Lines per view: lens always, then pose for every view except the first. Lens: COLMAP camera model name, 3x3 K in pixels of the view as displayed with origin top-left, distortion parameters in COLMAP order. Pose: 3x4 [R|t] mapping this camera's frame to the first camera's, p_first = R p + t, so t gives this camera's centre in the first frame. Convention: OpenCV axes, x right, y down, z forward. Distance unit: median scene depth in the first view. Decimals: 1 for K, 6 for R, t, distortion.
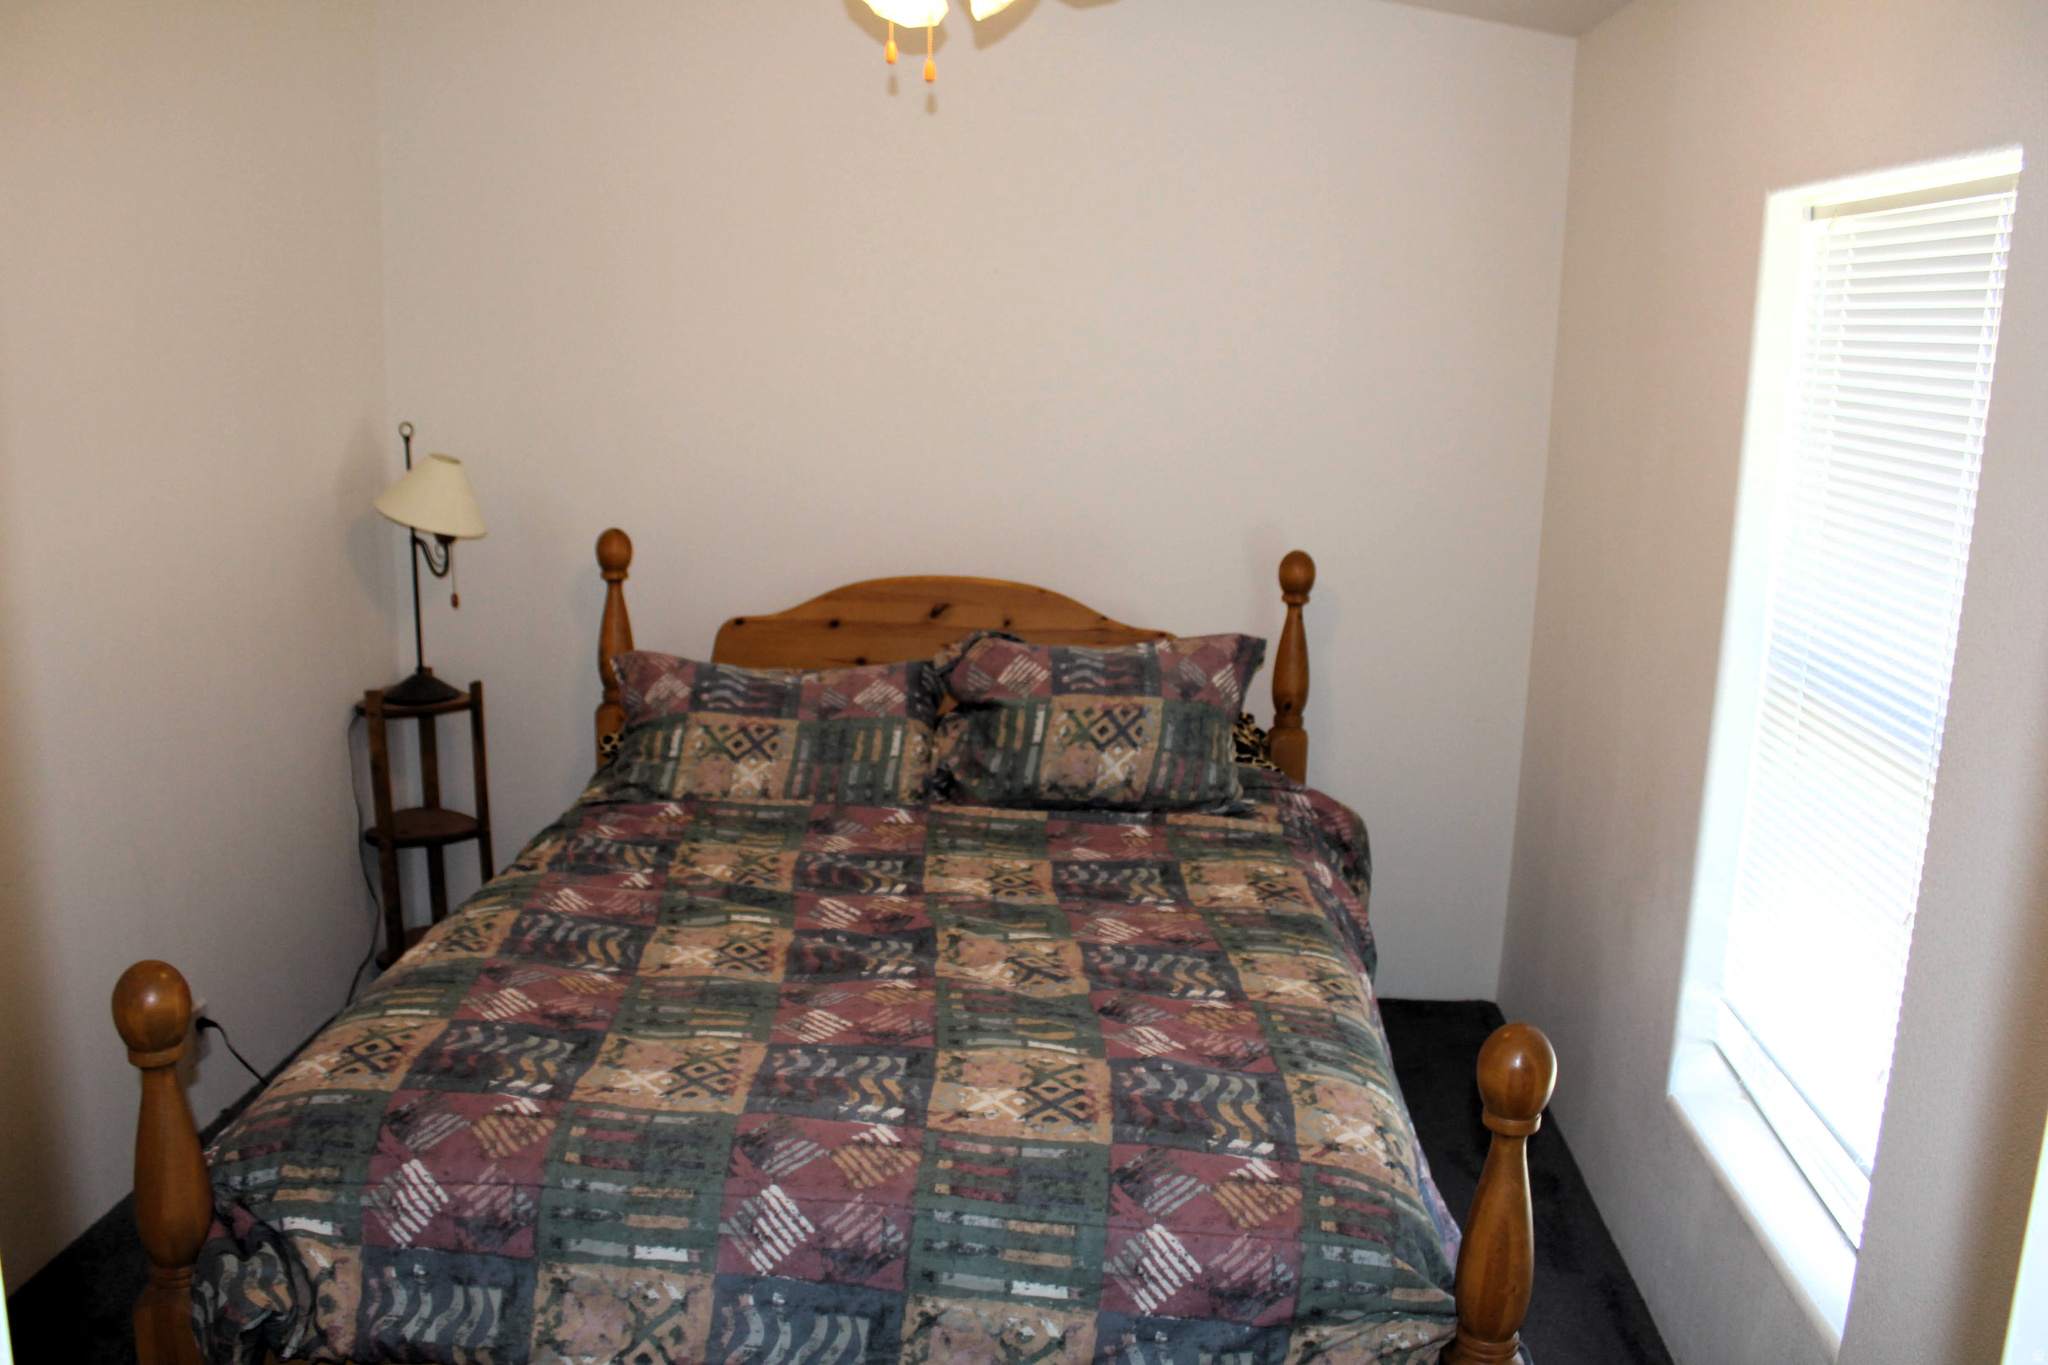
lens RADIAL K [[1725.0, 0, 1028.1], [0, 1725.0, 689.9], [0, 0, 1]] dist [-0.163365, 0.143678]
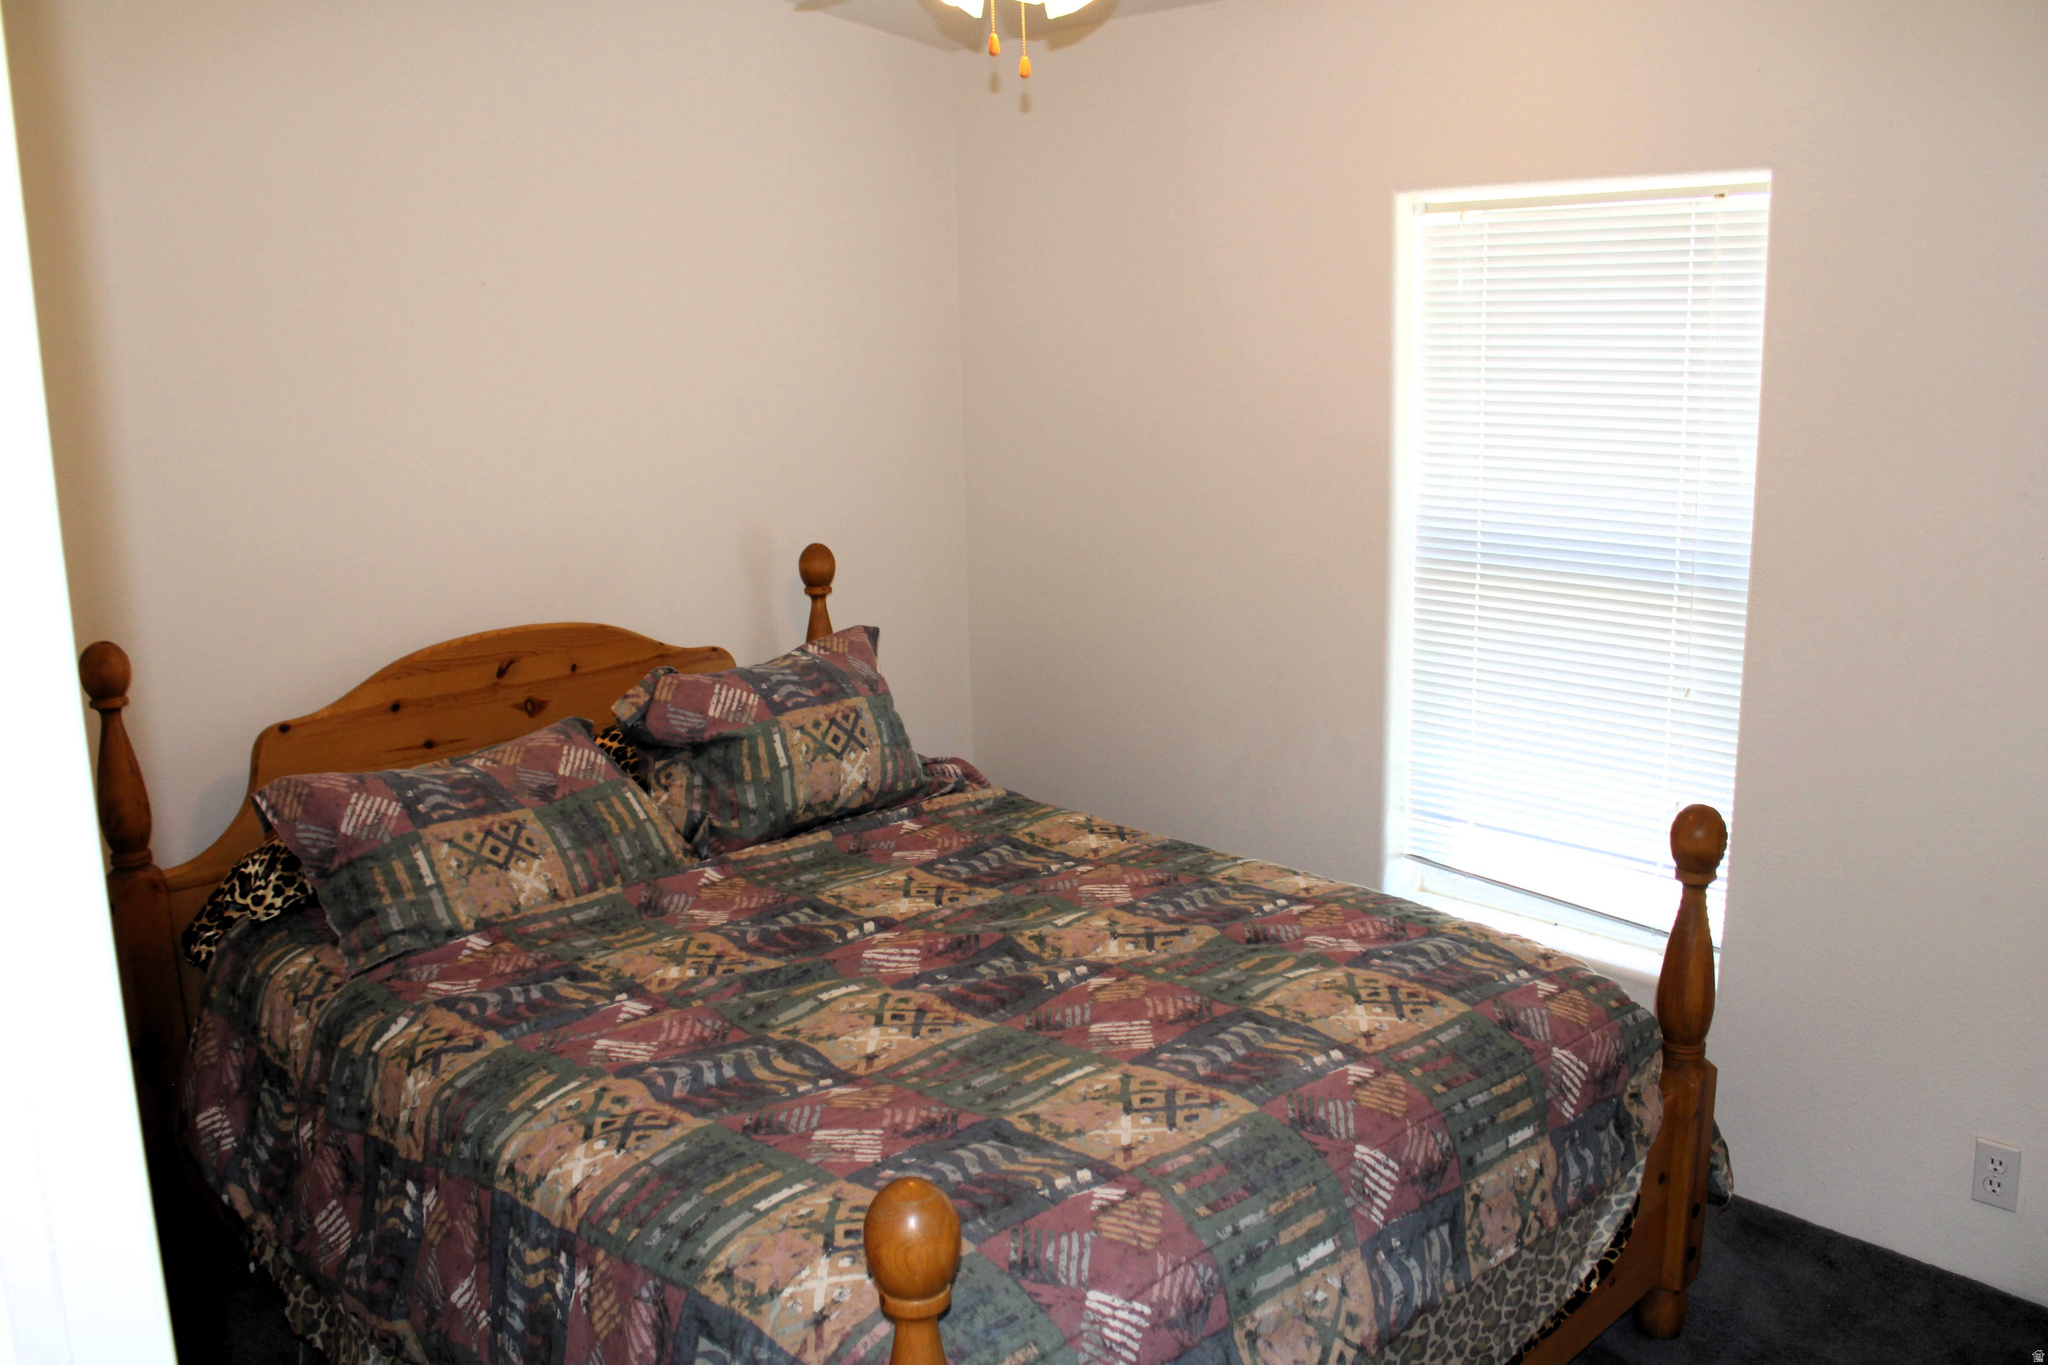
lens RADIAL K [[1725.0, 0, 1023.0], [0, 1725.0, 672.3], [0, 0, 1]] dist [-0.163365, 0.143678]
pose [[0.686033, -0.188690, 0.702677, -0.698637], [0.198160, 0.977732, 0.069085, -0.074756], [-0.700066, 0.091848, 0.708147, 0.276921]]
